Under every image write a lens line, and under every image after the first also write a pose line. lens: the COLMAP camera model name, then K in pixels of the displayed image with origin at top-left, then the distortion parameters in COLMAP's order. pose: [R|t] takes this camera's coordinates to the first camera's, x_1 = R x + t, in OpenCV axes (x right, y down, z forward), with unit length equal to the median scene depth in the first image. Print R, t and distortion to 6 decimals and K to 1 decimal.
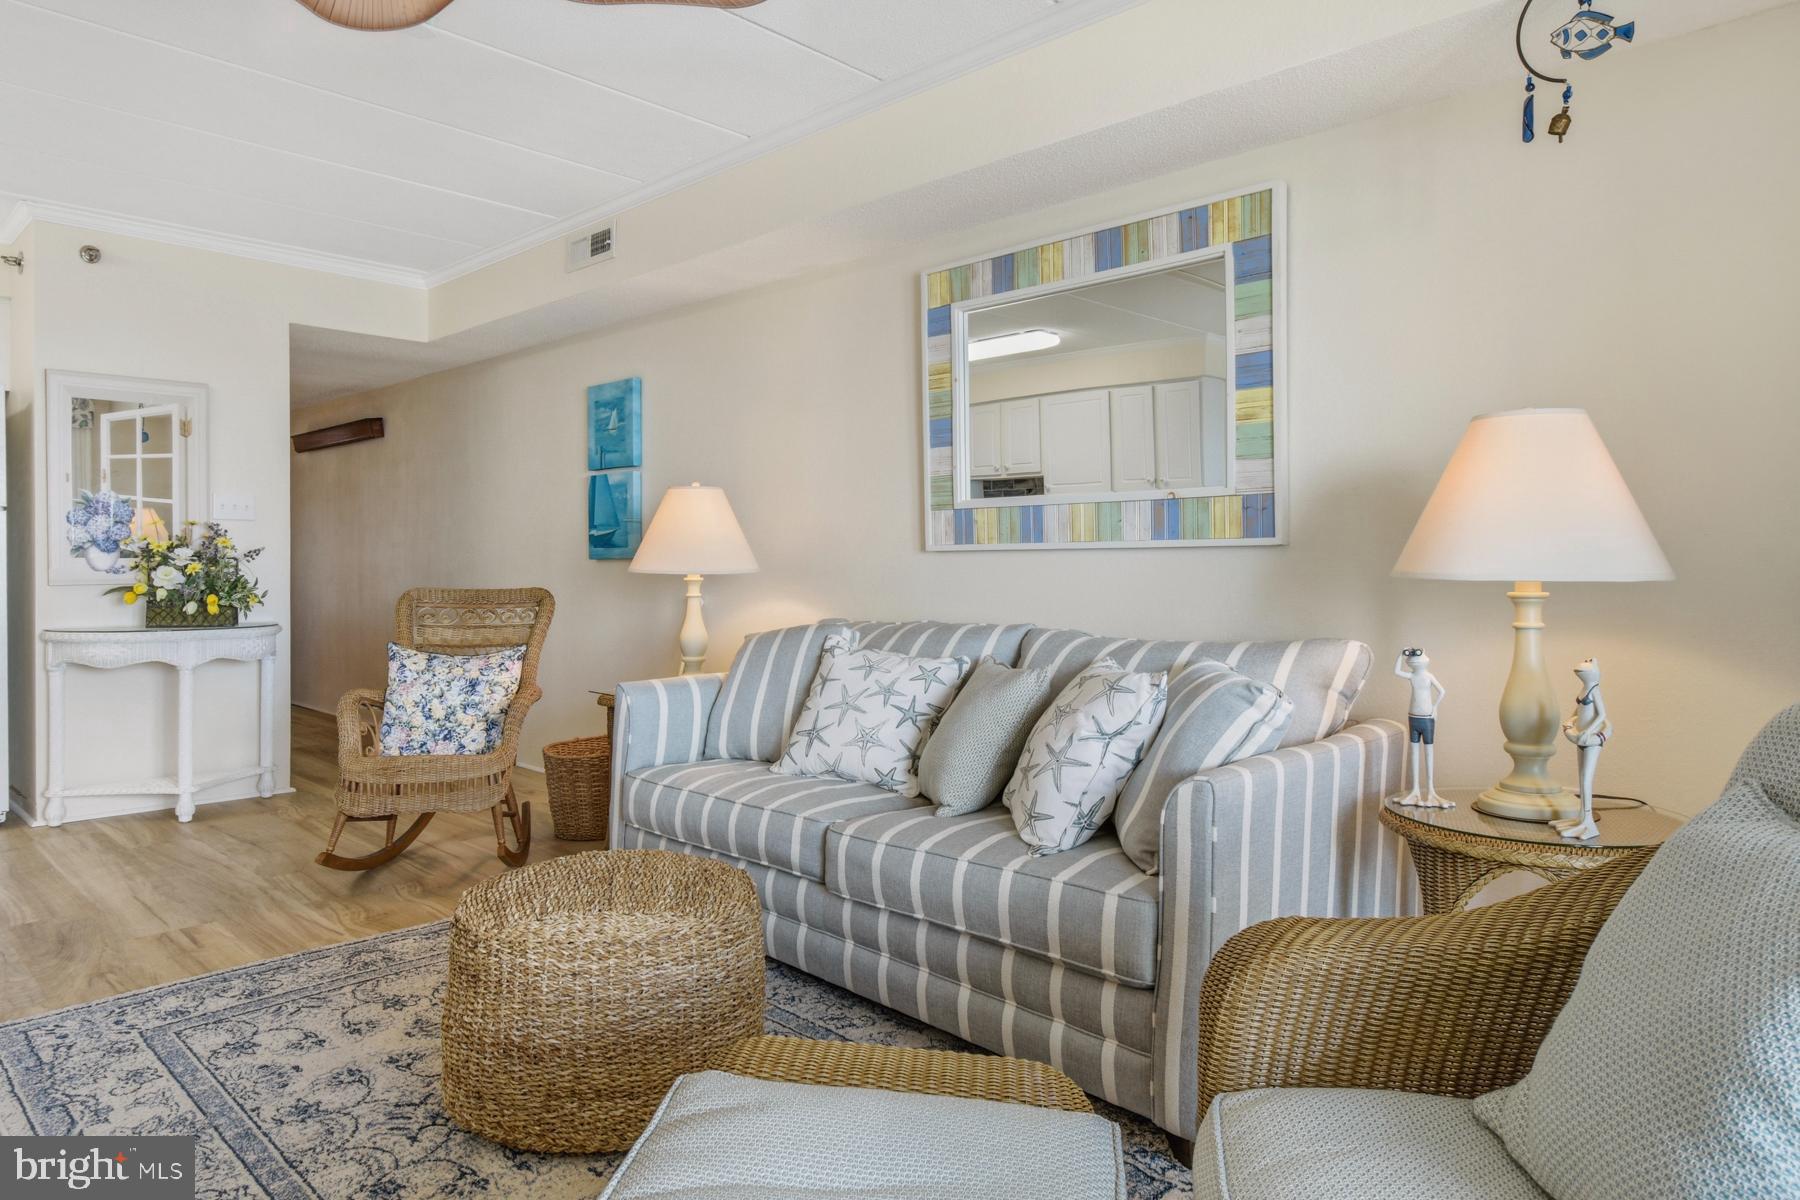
lens RADIAL K [[1101.8, 0, 902.8], [0, 1101.8, 572.0], [0, 0, 1]] dist [0.001649, -0.001139]
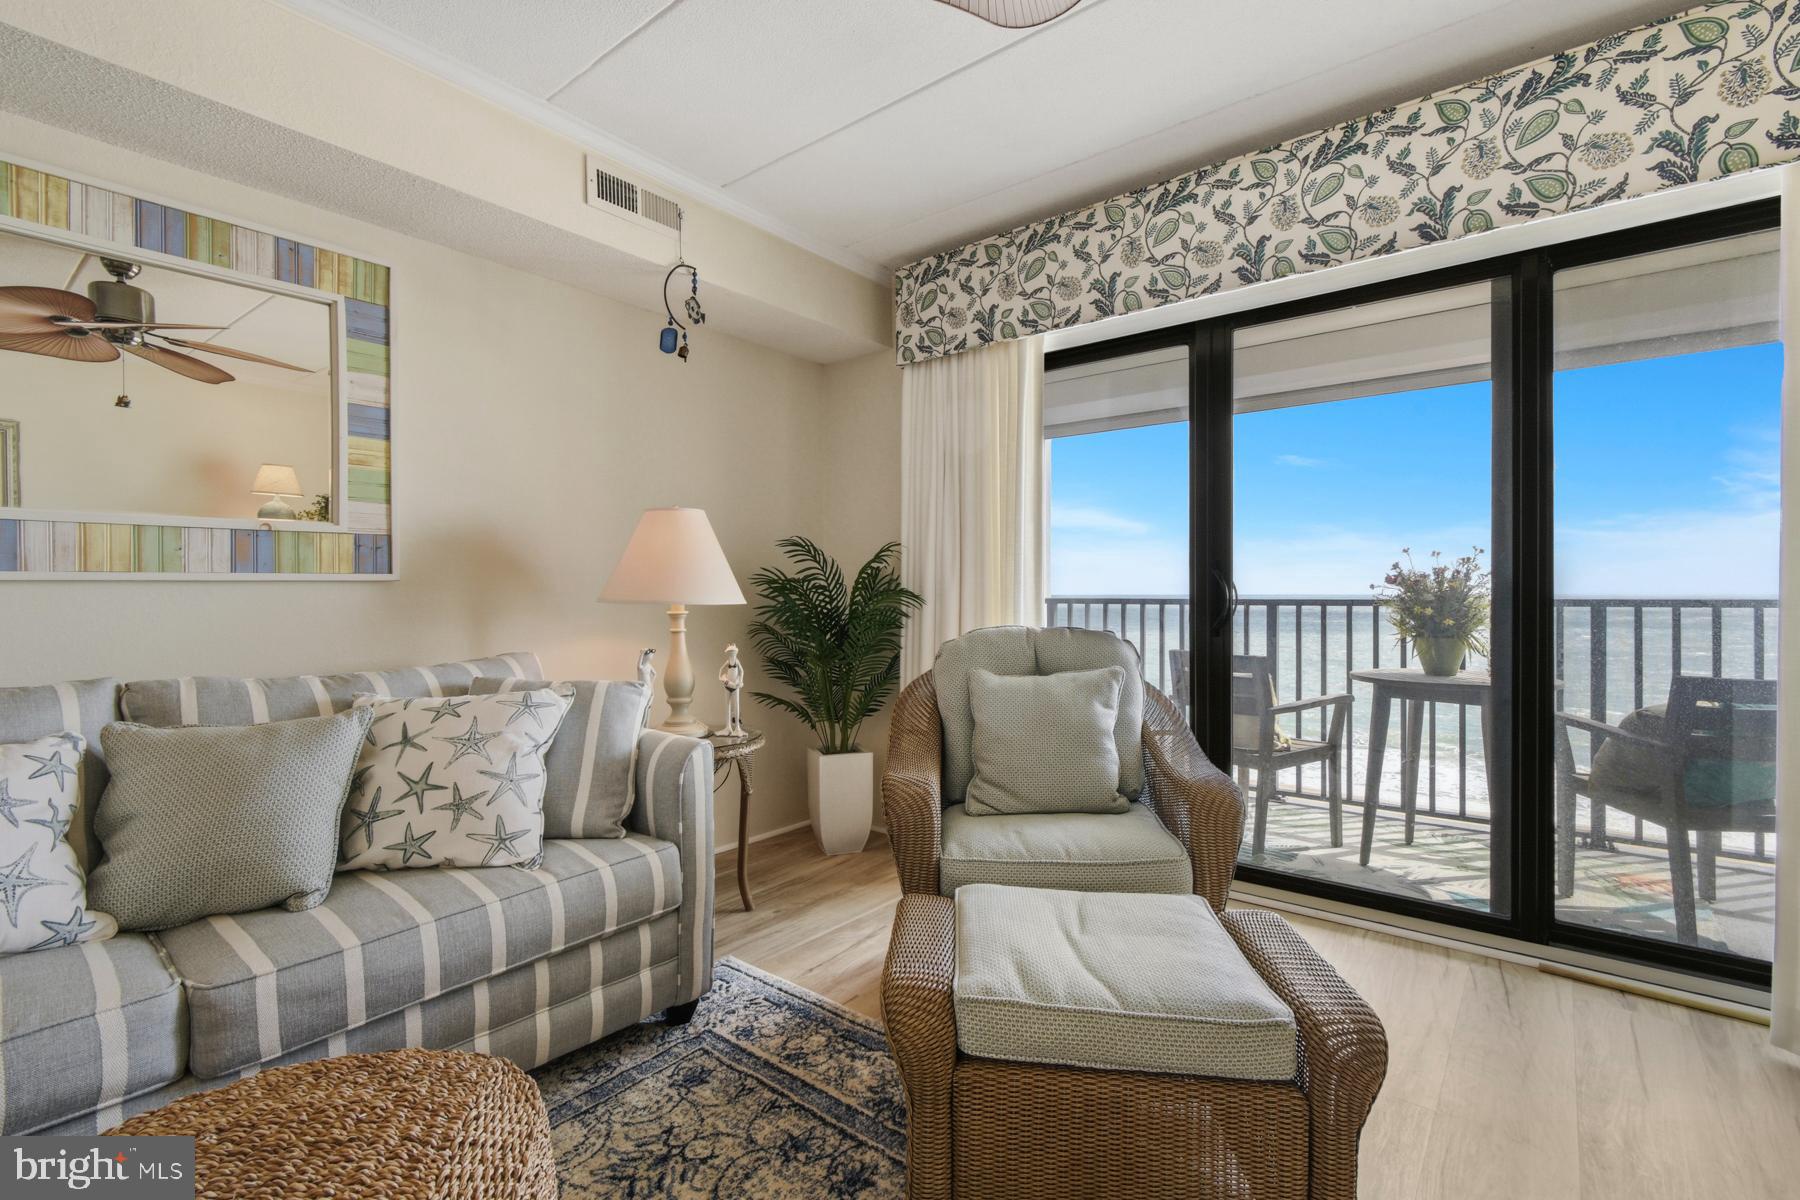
lens RADIAL K [[807.2, 0, 896.6], [0, 807.2, 593.6], [0, 0, 1]] dist [0.001109, -0.001064]
pose [[-0.080452, -0.001687, 0.996757, -0.515474], [0.013220, 0.999909, 0.002759, -0.006106], [-0.996671, 0.013399, -0.080422, 0.525990]]
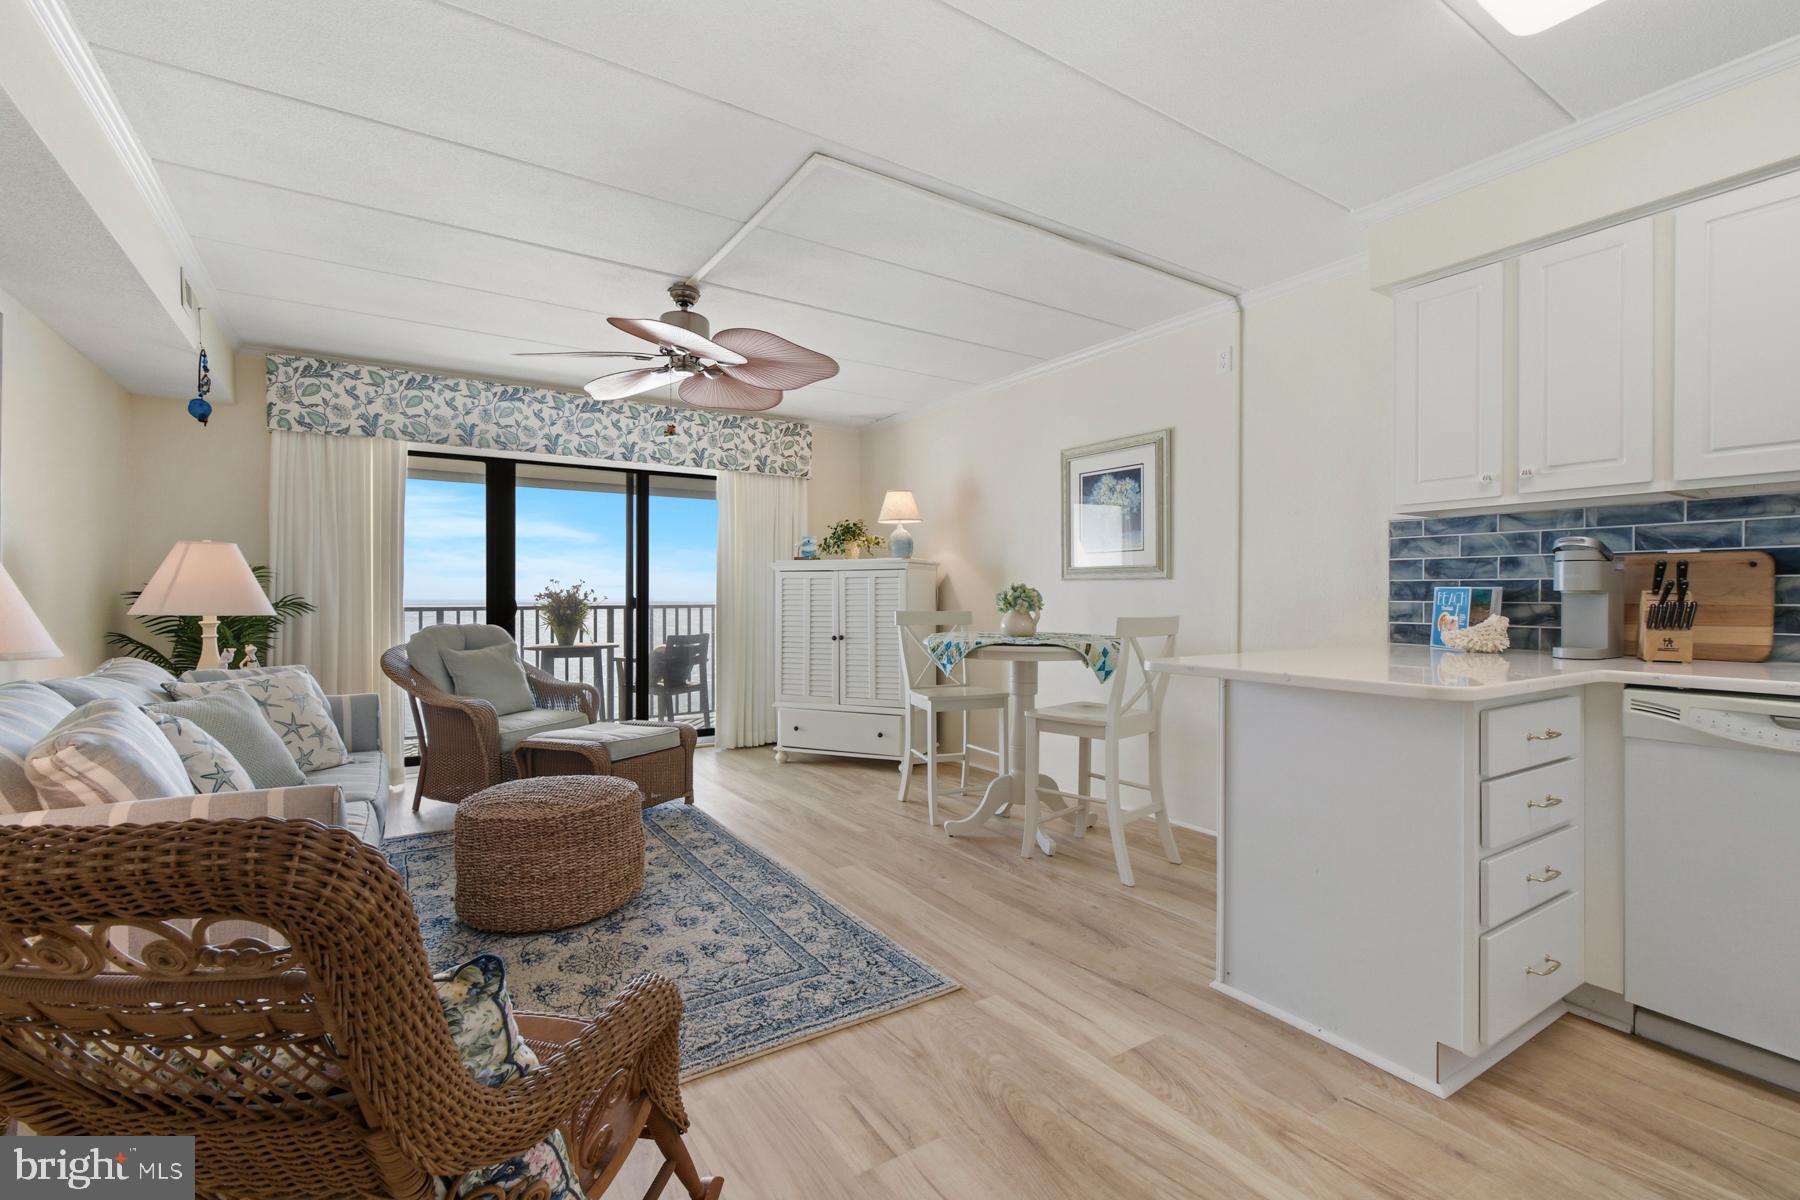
lens RADIAL K [[797.2, 0, 902.6], [0, 797.2, 599.7], [0, 0, 1]] dist [0.002265, -0.000745]
pose [[-0.974281, -0.002106, 0.225325, -0.825638], [0.001466, 0.999876, 0.015684, -0.034585], [-0.225330, 0.015611, -0.974157, 1.583919]]
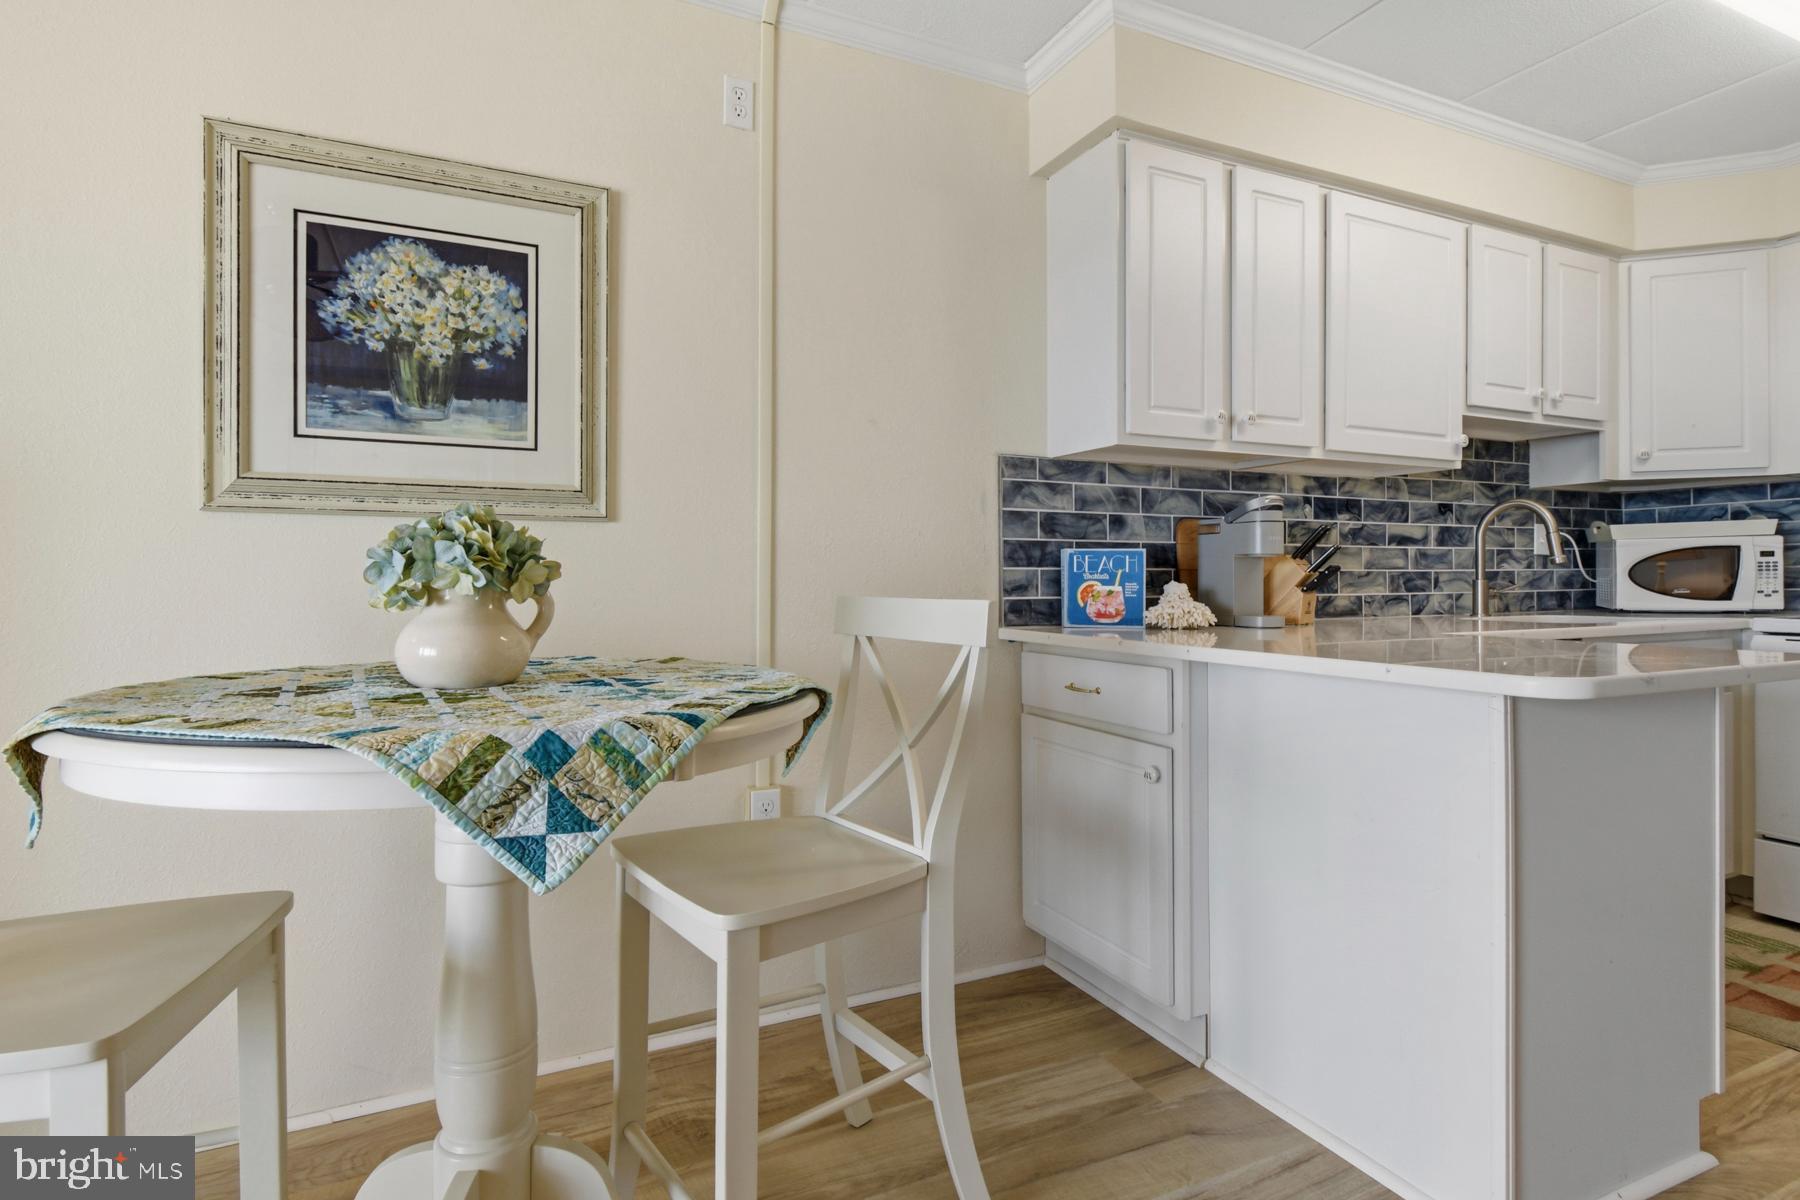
lens RADIAL K [[931.1, 0, 906.5], [0, 931.1, 576.6], [0, 0, 1]] dist [0.001787, -0.001226]
pose [[-0.348236, -0.000496, -0.937407, -0.379769], [-0.007350, 0.999971, 0.002201, -0.008806], [0.937378, 0.007657, -0.348229, 0.648169]]
